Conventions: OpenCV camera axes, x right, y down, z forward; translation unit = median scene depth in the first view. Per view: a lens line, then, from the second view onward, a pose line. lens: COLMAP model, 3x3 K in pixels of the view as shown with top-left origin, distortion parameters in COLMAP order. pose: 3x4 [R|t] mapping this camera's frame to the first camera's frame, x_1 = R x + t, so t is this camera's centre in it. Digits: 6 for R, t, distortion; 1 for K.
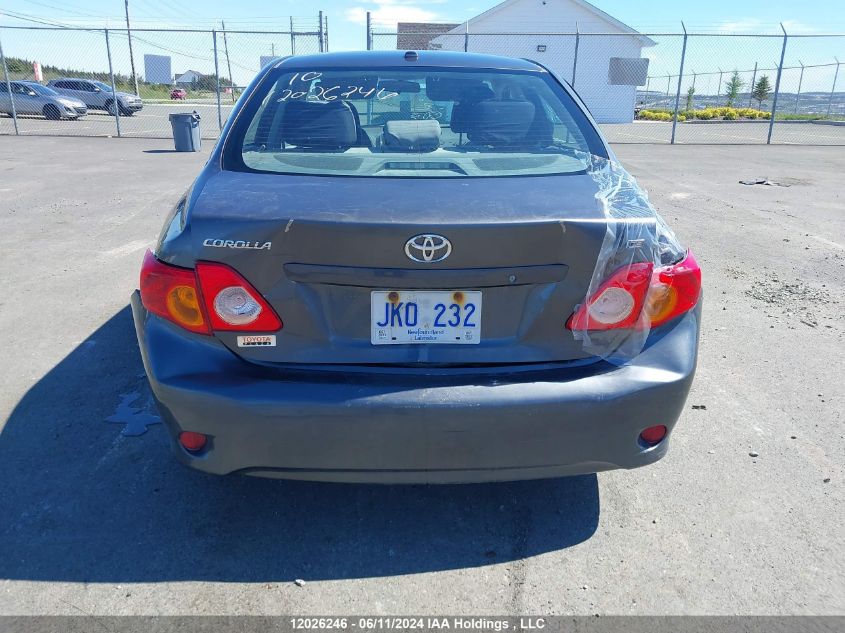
lens RADIAL K [[662.3, 0, 418.3], [0, 662.3, 317.3], [0, 0, 1]] dist [0.073642, -0.062049]
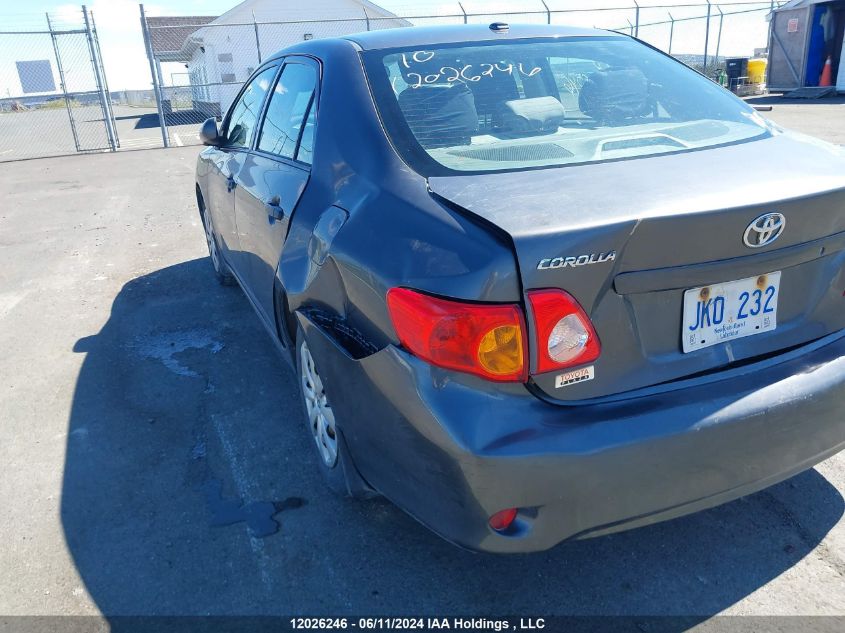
lens RADIAL K [[662.3, 0, 418.3], [0, 662.3, 317.3], [0, 0, 1]] dist [0.073642, -0.062049]
pose [[0.936496, -0.182392, 0.299513, -0.609834], [0.179110, 0.983071, 0.038623, -0.094462], [-0.301487, 0.017475, 0.953310, 0.271807]]
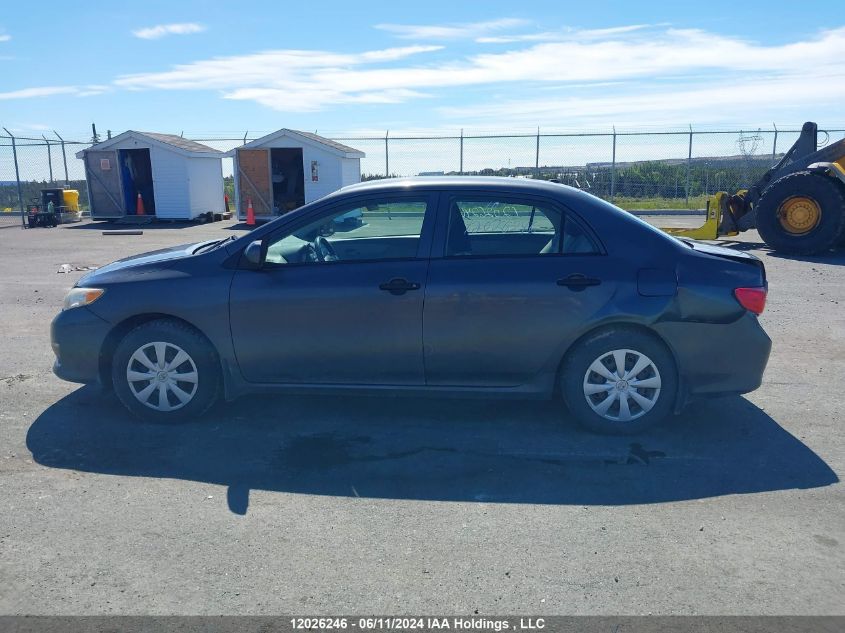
lens RADIAL K [[662.3, 0, 418.3], [0, 662.3, 317.3], [0, 0, 1]] dist [0.073642, -0.062049]
pose [[0.094218, -0.223344, 0.970176, -2.363534], [0.330422, 0.926286, 0.181151, -0.676064], [-0.939119, 0.303500, 0.161071, 1.575427]]
